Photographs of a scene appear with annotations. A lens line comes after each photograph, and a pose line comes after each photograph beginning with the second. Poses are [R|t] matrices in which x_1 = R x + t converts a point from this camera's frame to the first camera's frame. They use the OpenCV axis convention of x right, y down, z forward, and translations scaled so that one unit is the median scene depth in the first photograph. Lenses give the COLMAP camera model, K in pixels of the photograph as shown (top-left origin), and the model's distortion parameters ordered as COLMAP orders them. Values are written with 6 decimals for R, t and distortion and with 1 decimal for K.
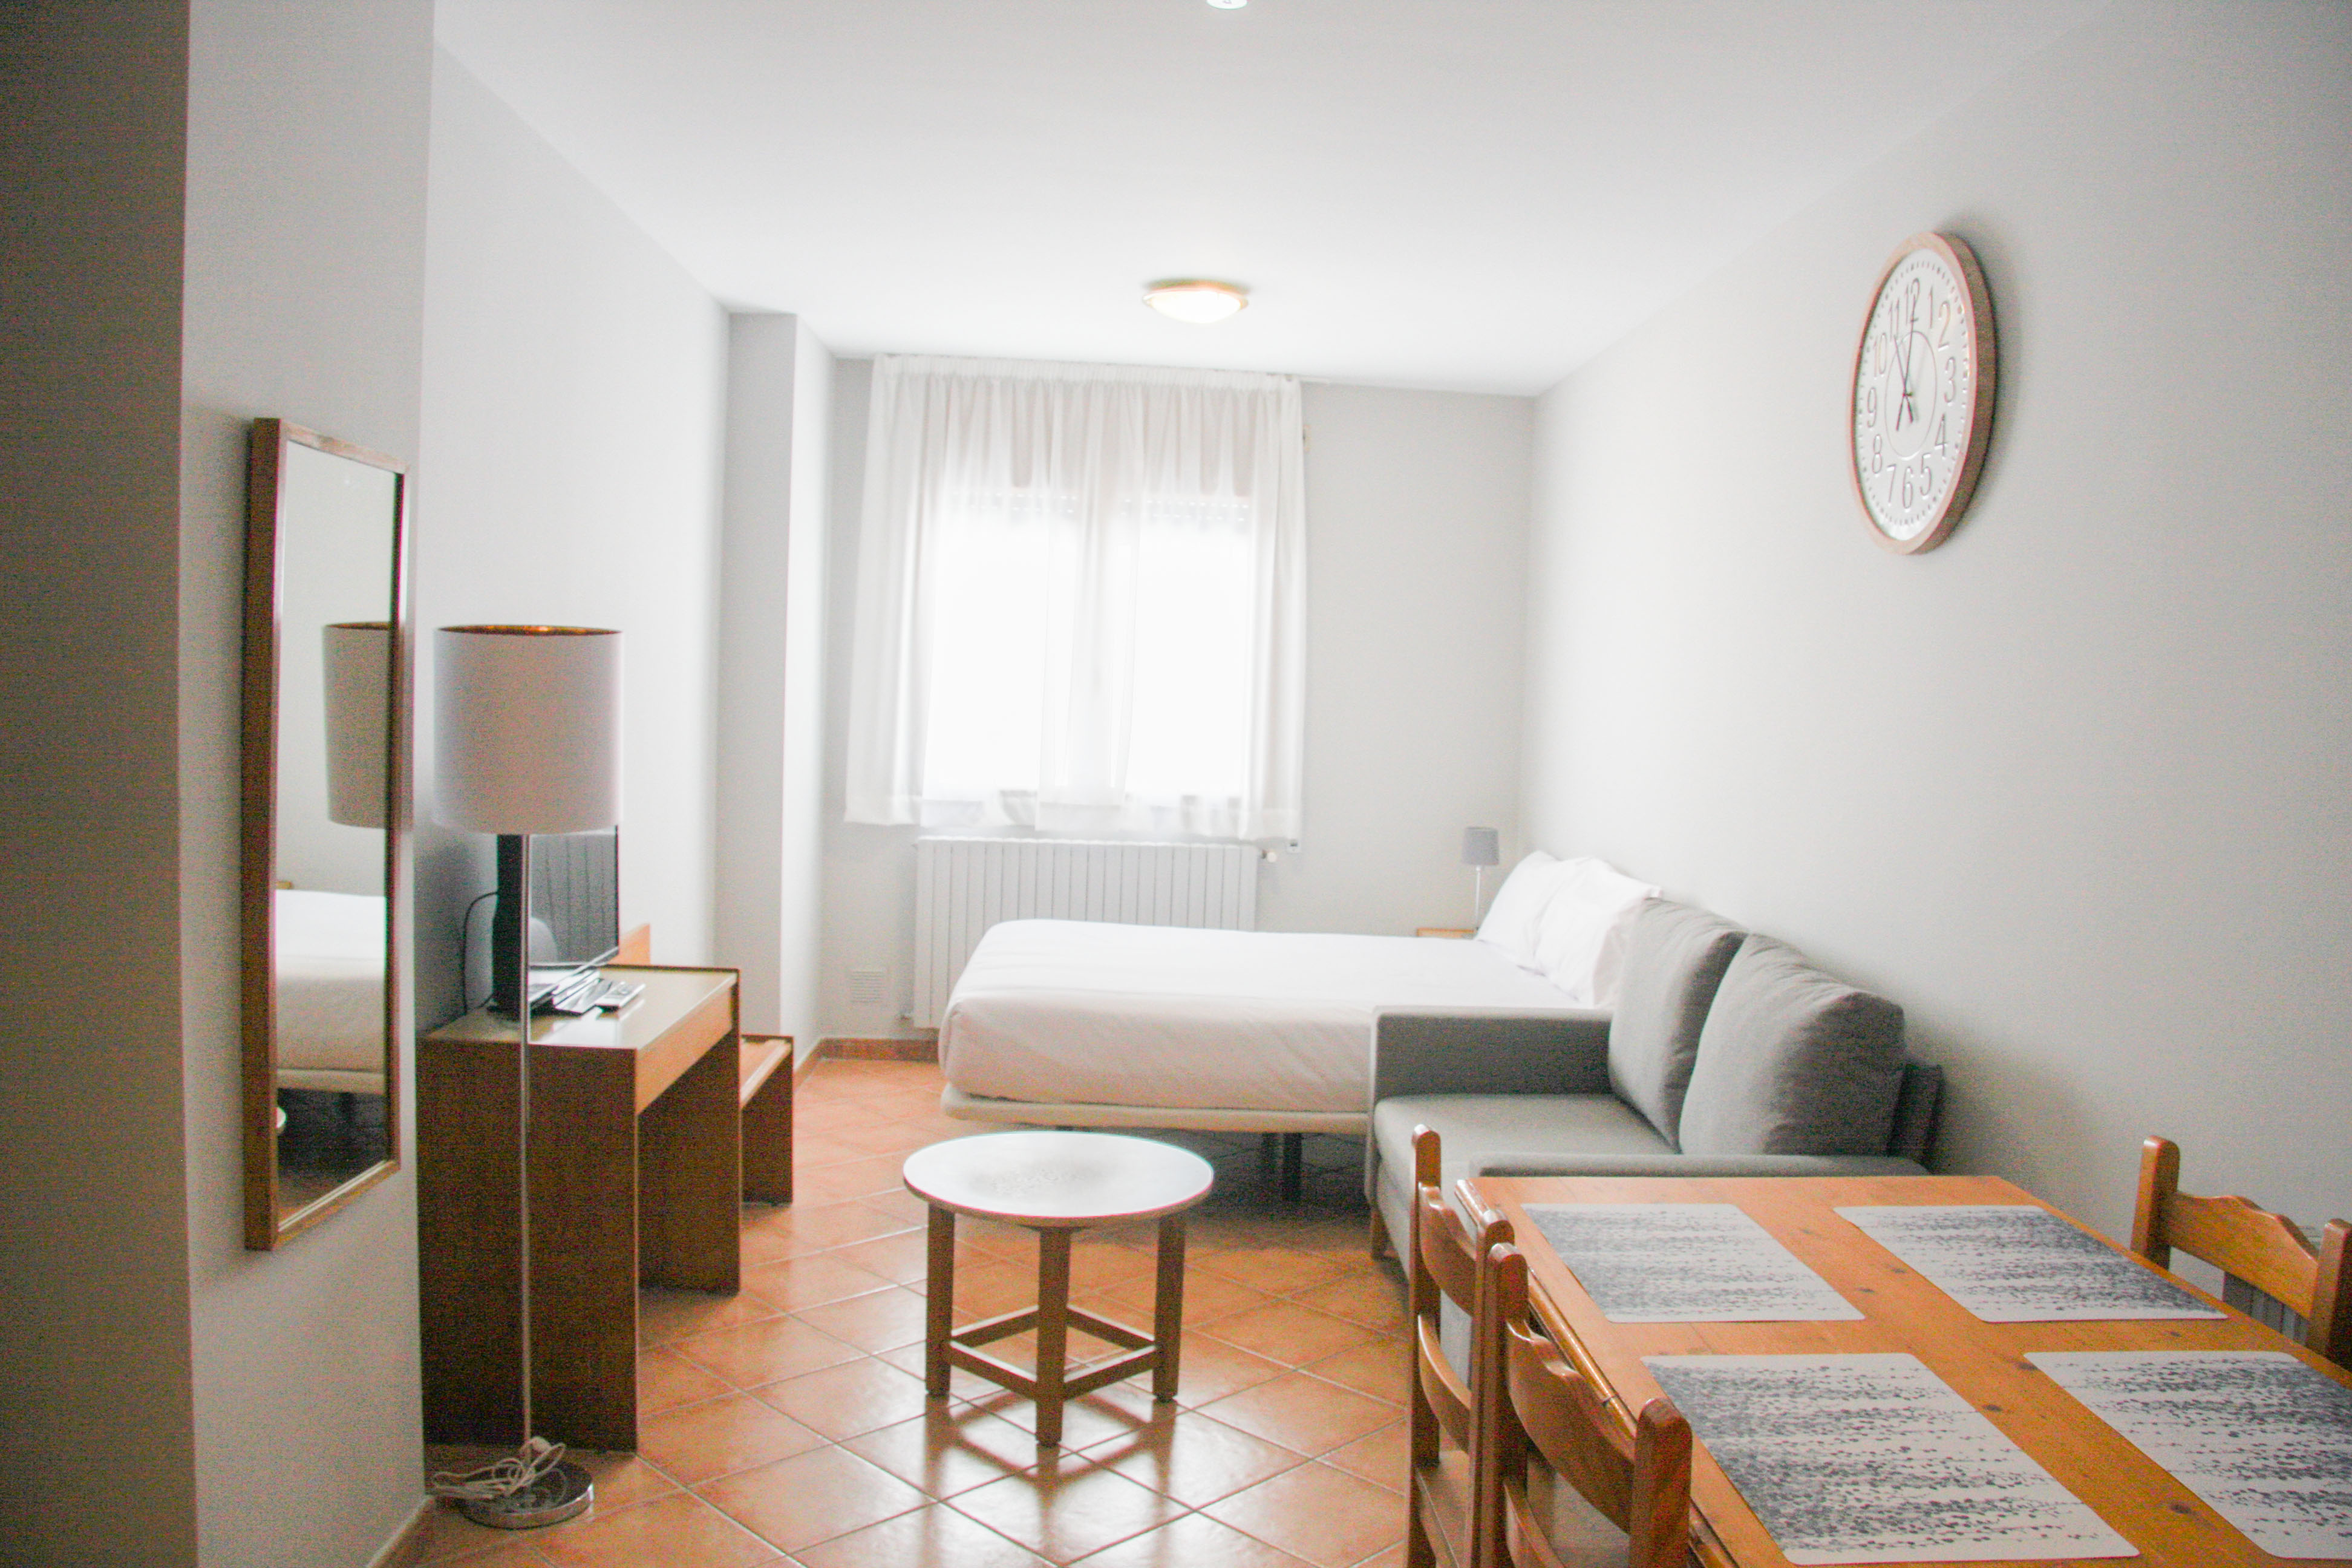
lens RADIAL K [[1797.2, 0, 1176.4], [0, 1797.2, 807.9], [0, 0, 1]] dist [-0.183533, 0.131559]
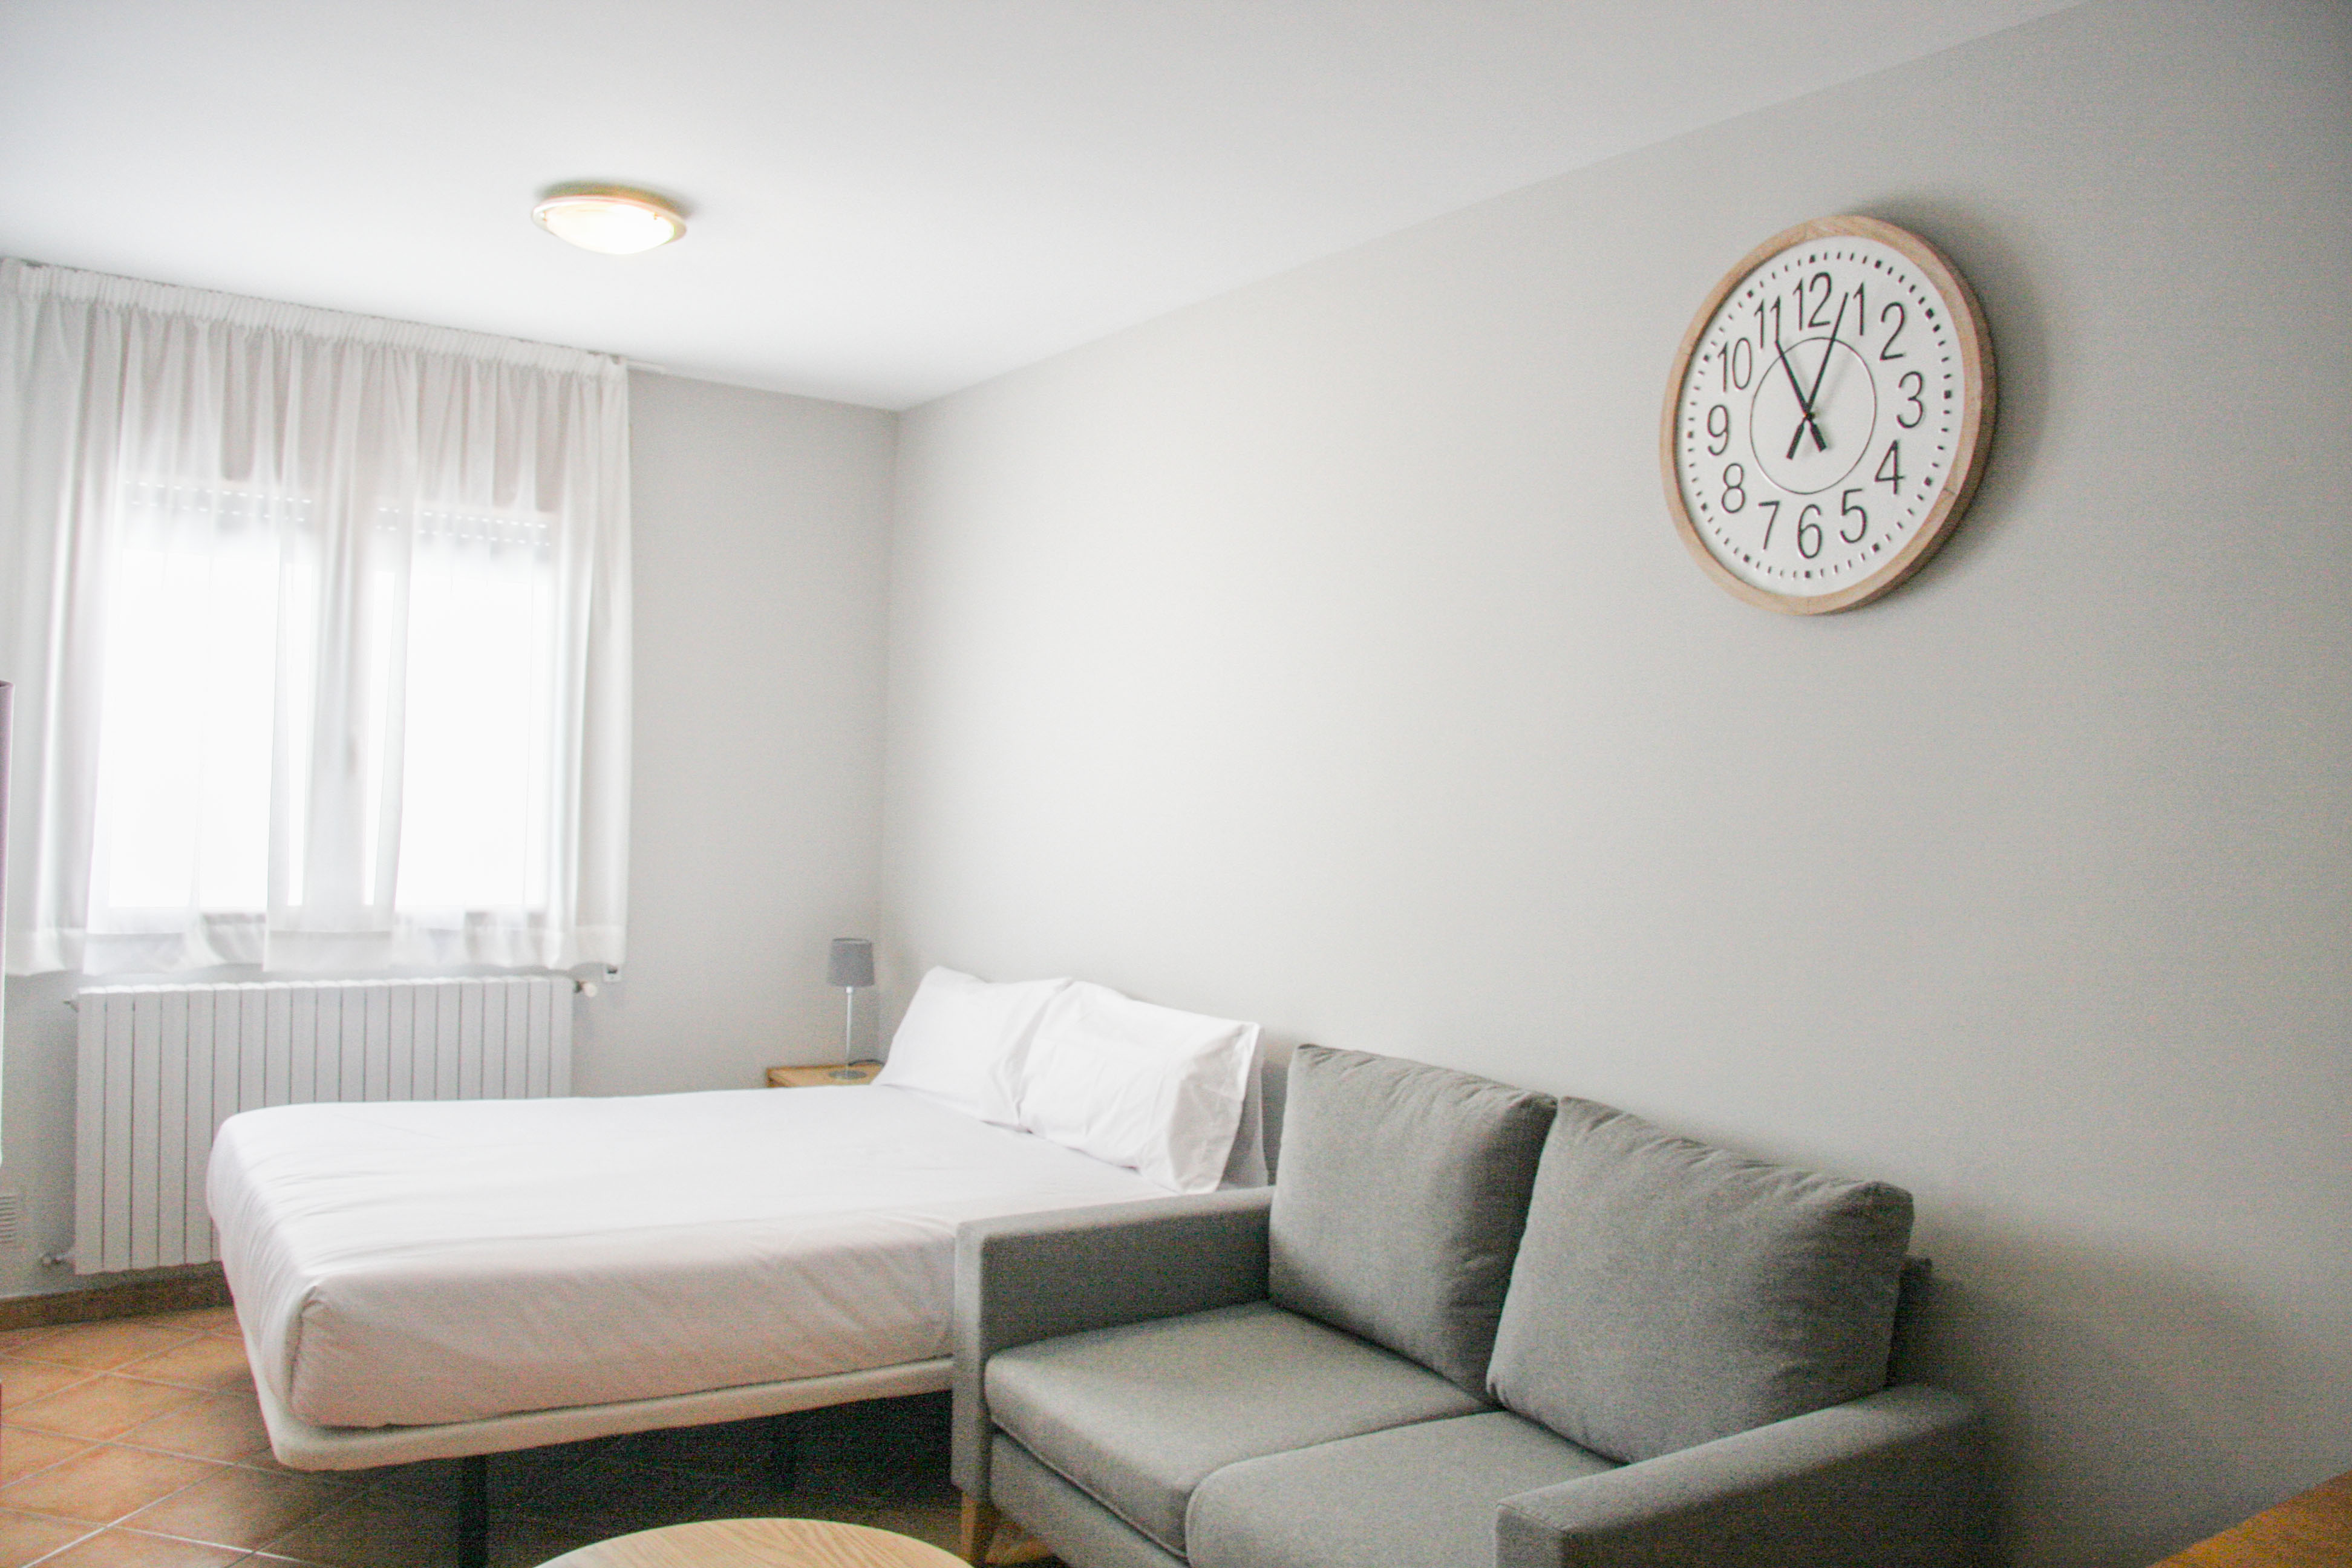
lens RADIAL K [[1797.2, 0, 1176.4], [0, 1797.2, 807.9], [0, 0, 1]] dist [-0.183533, 0.131559]
pose [[0.850283, -0.012686, 0.526173, -0.129001], [0.030734, 0.999200, -0.025574, -0.023227], [-0.525428, 0.037917, 0.849993, 0.242781]]
